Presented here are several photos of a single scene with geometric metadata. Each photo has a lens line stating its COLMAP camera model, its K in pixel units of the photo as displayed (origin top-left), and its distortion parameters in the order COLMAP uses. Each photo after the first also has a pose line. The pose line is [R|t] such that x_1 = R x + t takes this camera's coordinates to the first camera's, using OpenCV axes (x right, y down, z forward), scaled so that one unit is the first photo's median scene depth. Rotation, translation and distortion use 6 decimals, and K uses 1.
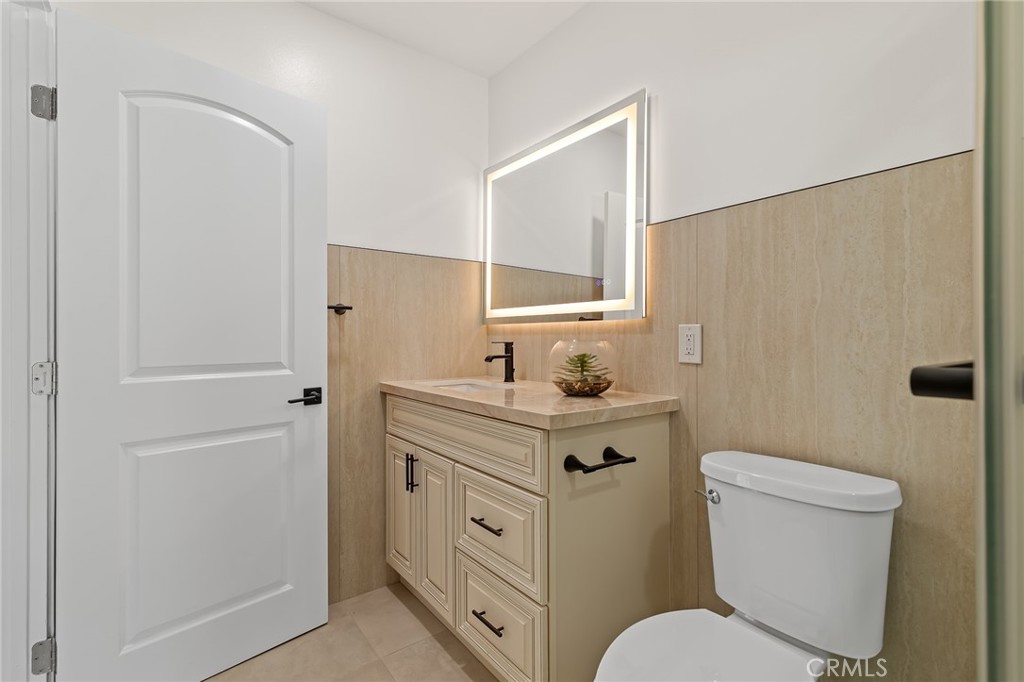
lens RADIAL K [[456.7, 0, 509.5], [0, 456.7, 337.2], [0, 0, 1]] dist [0.003385, 0.000073]
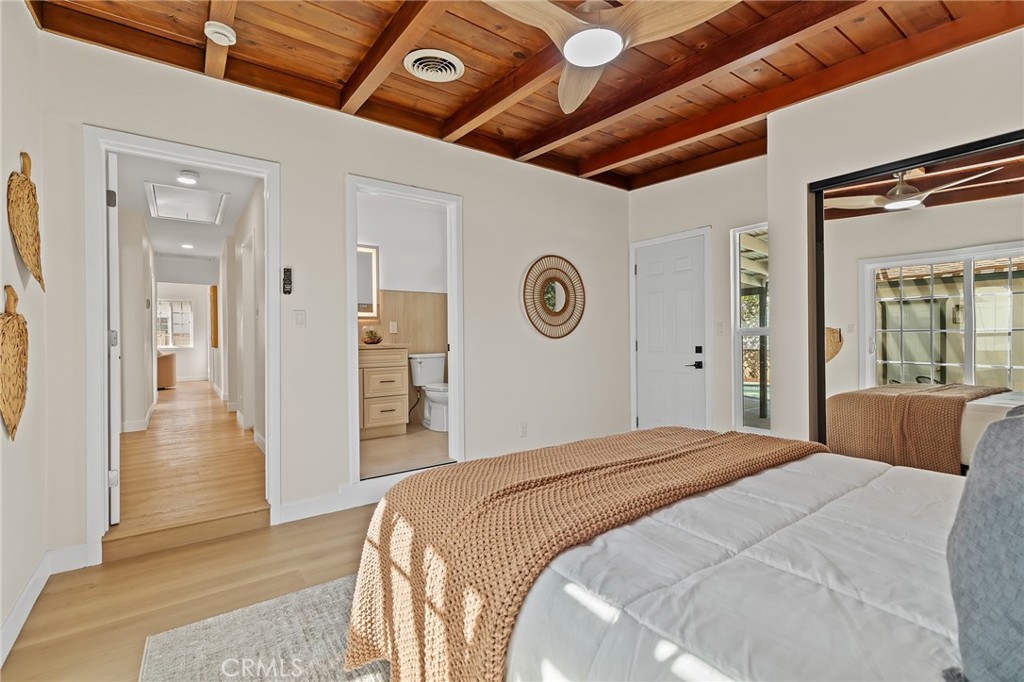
lens RADIAL K [[456.7, 0, 509.5], [0, 456.7, 337.2], [0, 0, 1]] dist [0.003385, 0.000073]
pose [[0.023256, 0.002309, 0.999727, -2.966891], [0.008507, 0.999961, -0.002508, 0.101058], [-0.999693, 0.008563, 0.023235, 0.035851]]
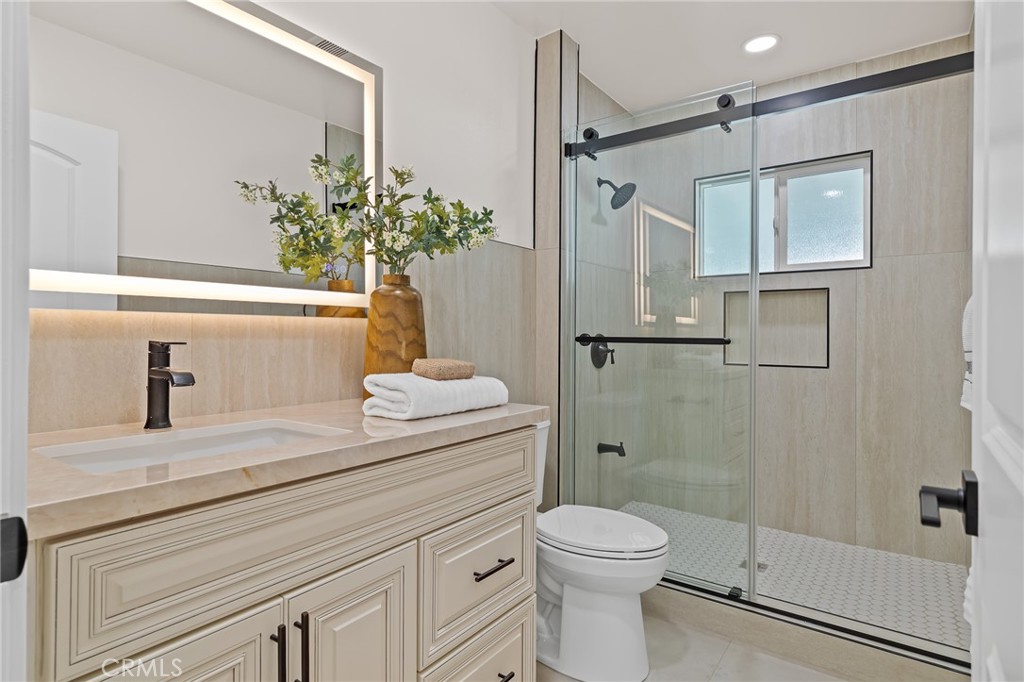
lens RADIAL K [[542.1, 0, 508.0], [0, 542.1, 326.4], [0, 0, 1]] dist [-0.003628, -0.000048]
pose [[-0.275561, 0.004829, 0.961271, -0.878397], [-0.003587, 0.999975, -0.006052, -0.011126], [-0.961277, -0.005116, -0.275537, 1.108870]]
